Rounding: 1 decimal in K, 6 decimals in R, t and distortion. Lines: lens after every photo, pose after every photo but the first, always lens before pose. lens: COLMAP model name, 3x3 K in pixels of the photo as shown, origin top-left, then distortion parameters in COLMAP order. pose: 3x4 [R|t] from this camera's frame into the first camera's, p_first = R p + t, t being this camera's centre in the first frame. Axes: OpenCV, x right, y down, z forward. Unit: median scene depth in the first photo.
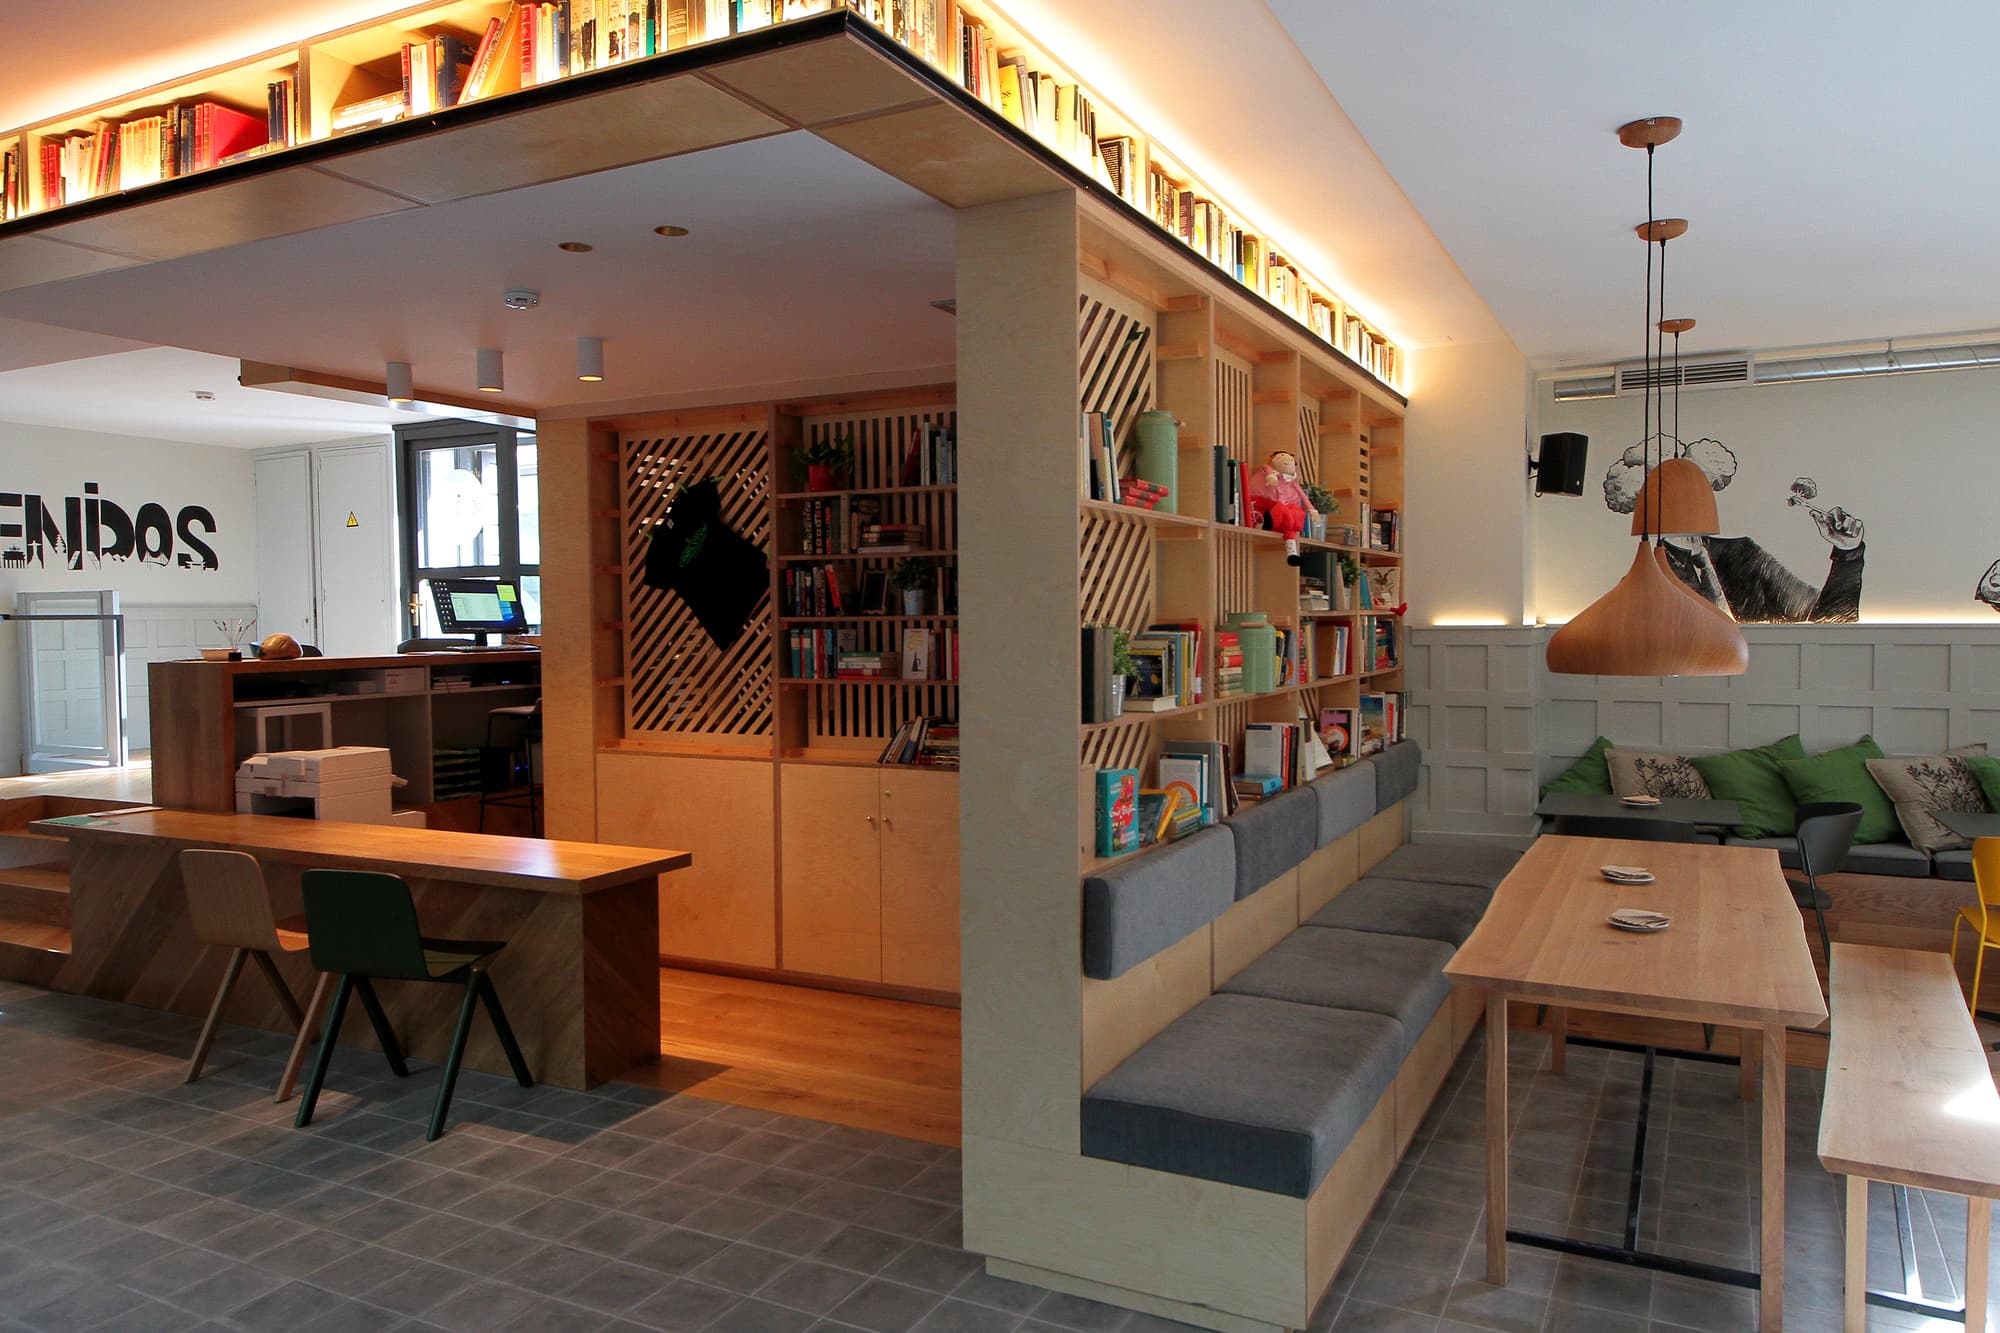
lens RADIAL K [[1390.1, 0, 998.1], [0, 1390.1, 661.5], [0, 0, 1]] dist [-0.006024, -0.003522]
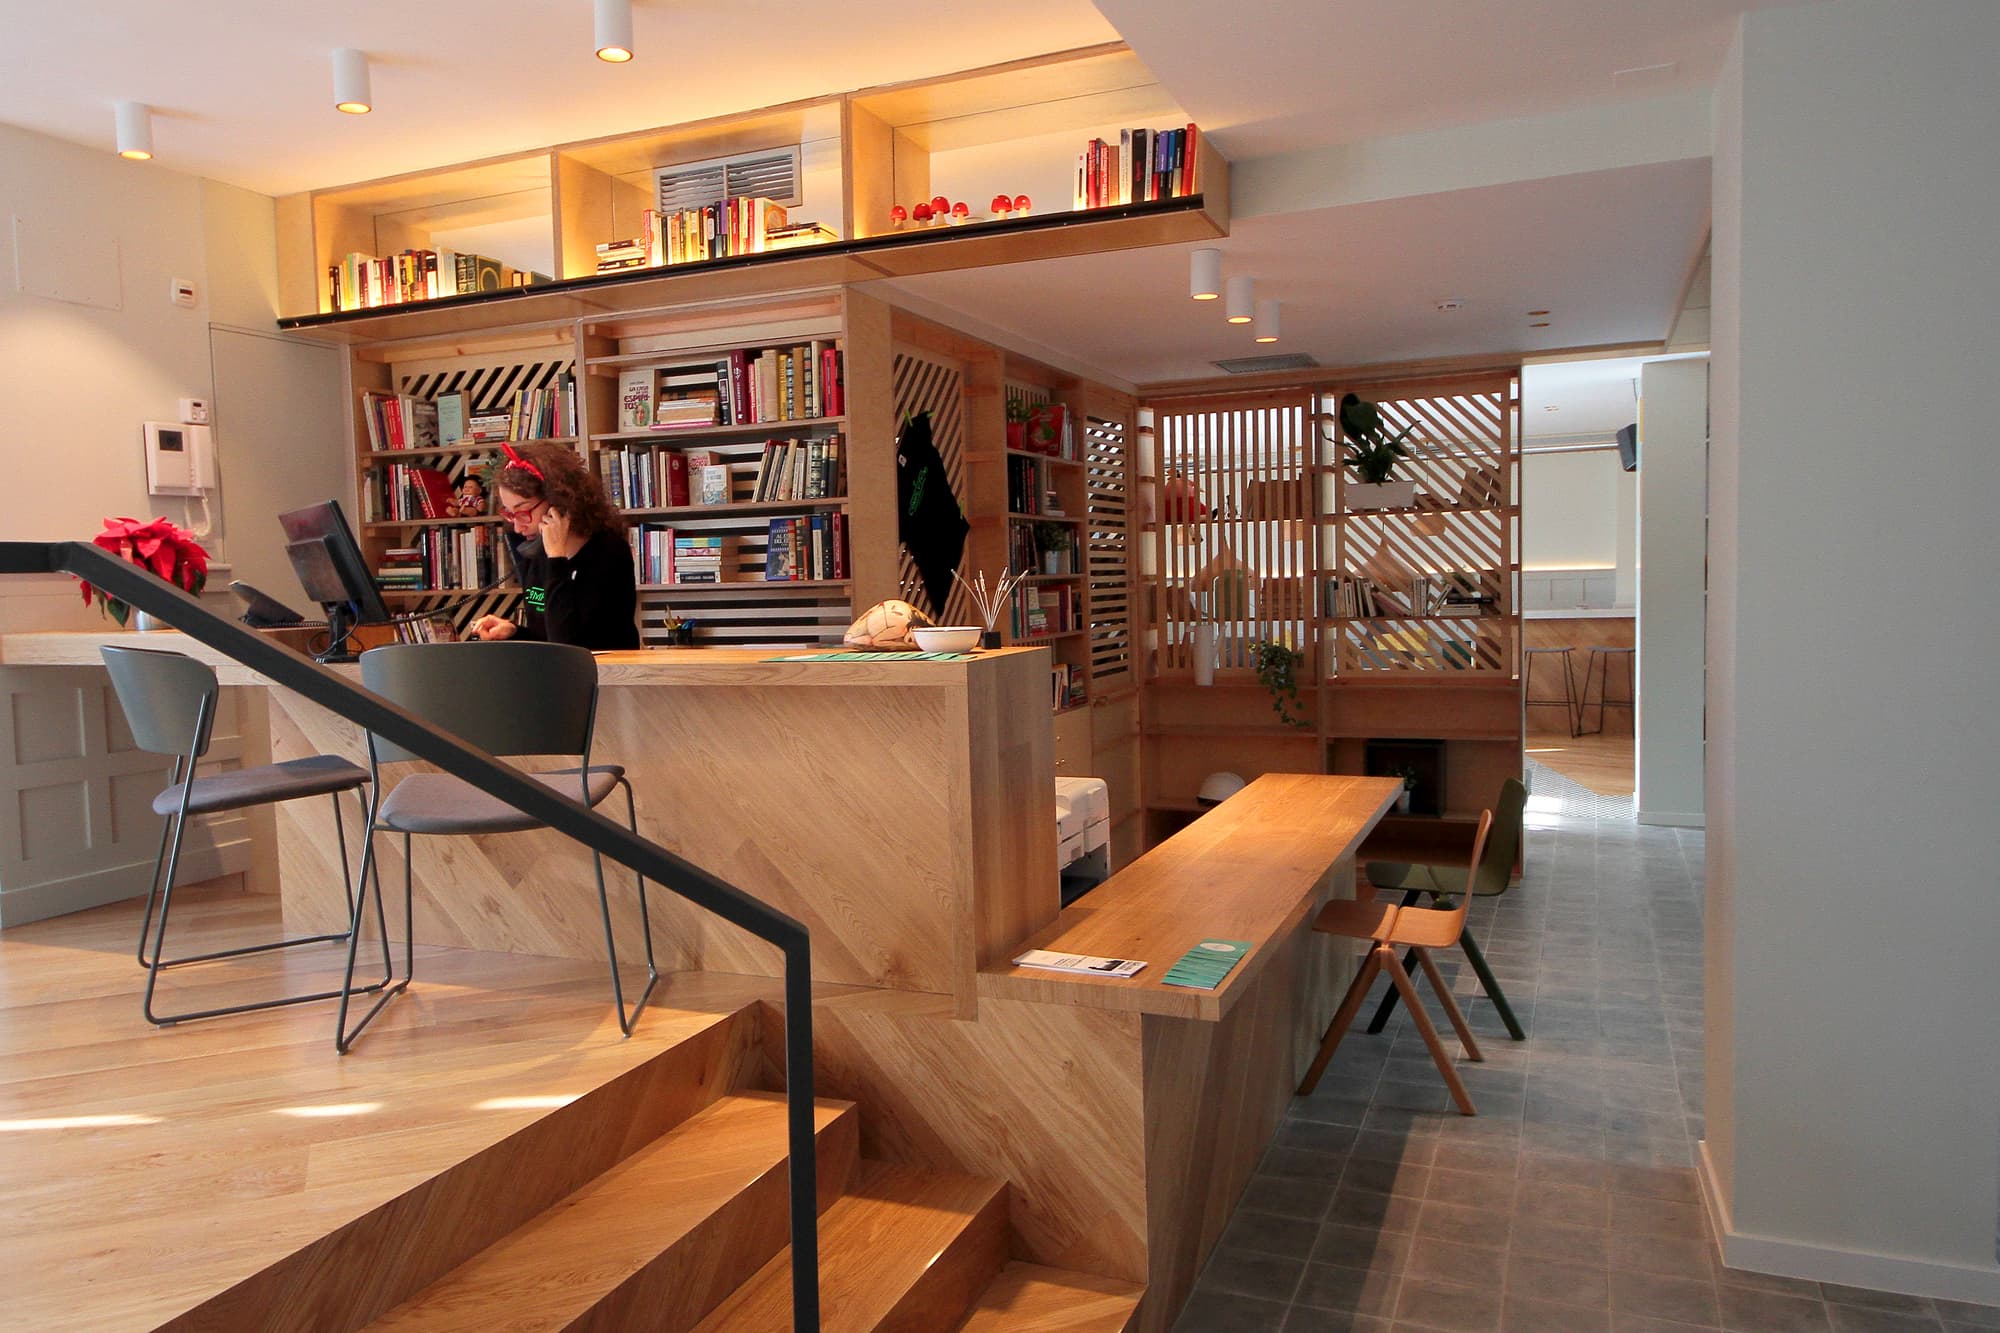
lens RADIAL K [[1390.1, 0, 997.0], [0, 1390.1, 671.3], [0, 0, 1]] dist [-0.006024, -0.003522]
pose [[-0.073002, -0.038081, 0.996604, -1.475337], [0.059662, 0.997314, 0.042479, -0.051241], [-0.995546, 0.062560, -0.070534, 1.362269]]
